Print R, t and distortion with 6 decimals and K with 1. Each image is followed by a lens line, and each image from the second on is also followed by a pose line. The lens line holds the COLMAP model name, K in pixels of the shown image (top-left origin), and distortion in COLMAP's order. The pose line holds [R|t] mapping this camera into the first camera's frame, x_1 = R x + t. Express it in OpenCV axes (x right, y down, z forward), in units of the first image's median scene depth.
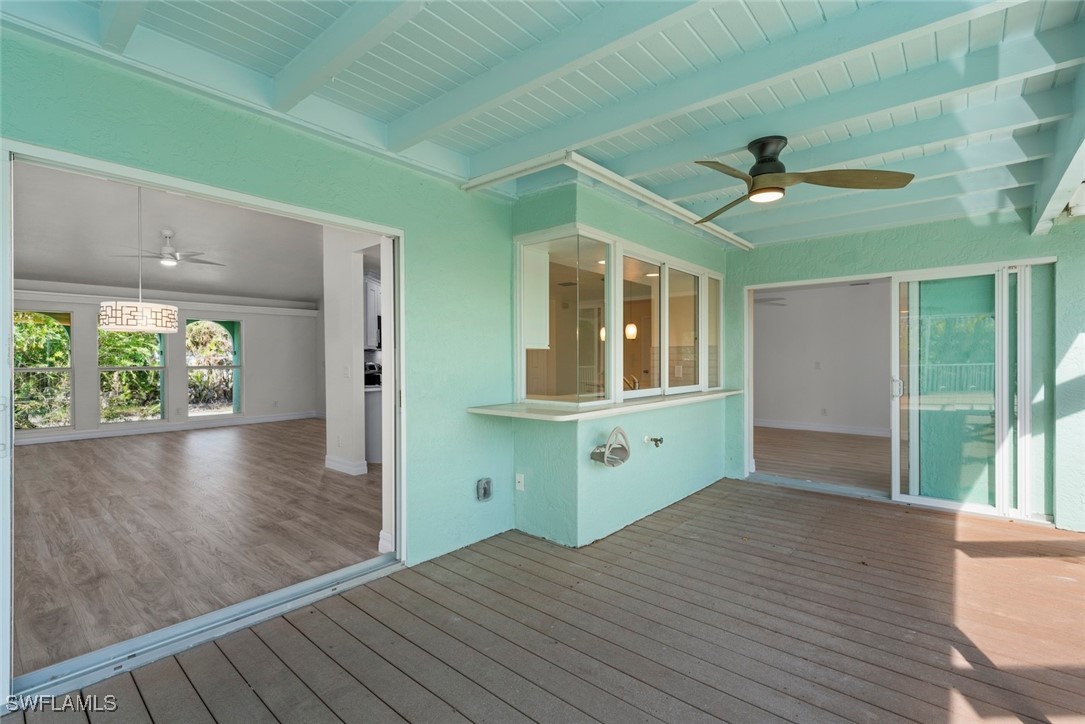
lens RADIAL K [[493.5, 0, 542.5], [0, 493.5, 362.0], [0, 0, 1]] dist [-0.003367, -0.000484]
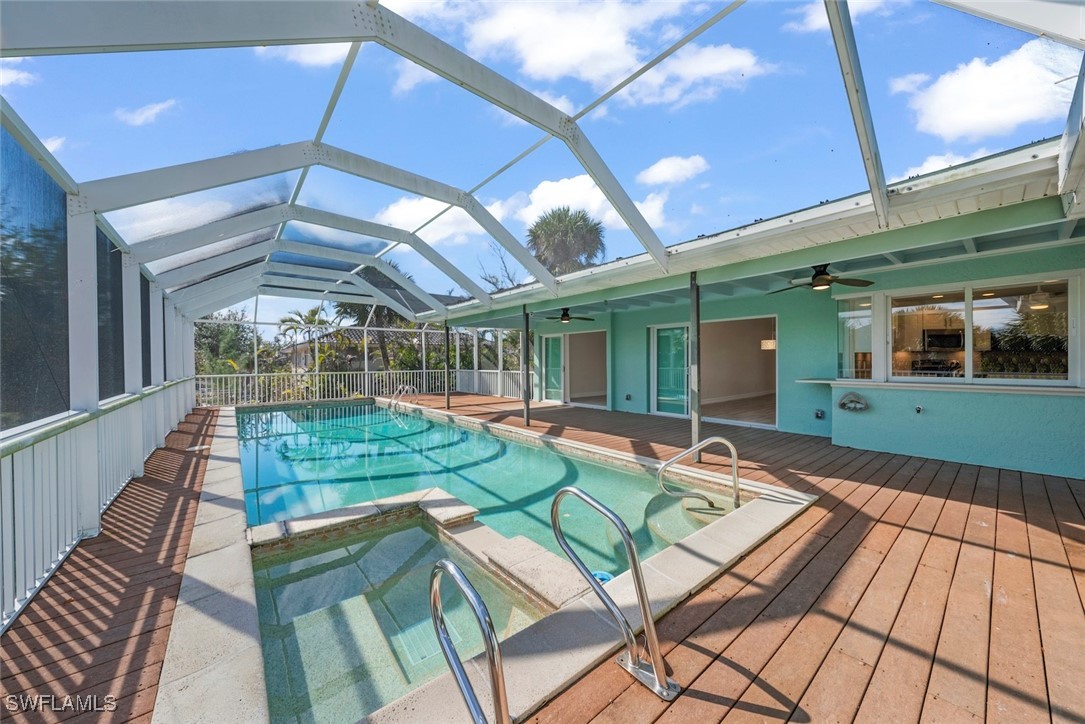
lens RADIAL K [[373.5, 0, 521.7], [0, 373.5, 363.6], [0, 0, 1]] dist [0.047460, -0.000010]
pose [[-0.203701, 0.006784, -0.979010, 1.760612], [0.003971, 0.999973, 0.006103, 0.008534], [0.979025, -0.002645, -0.203722, 0.026110]]
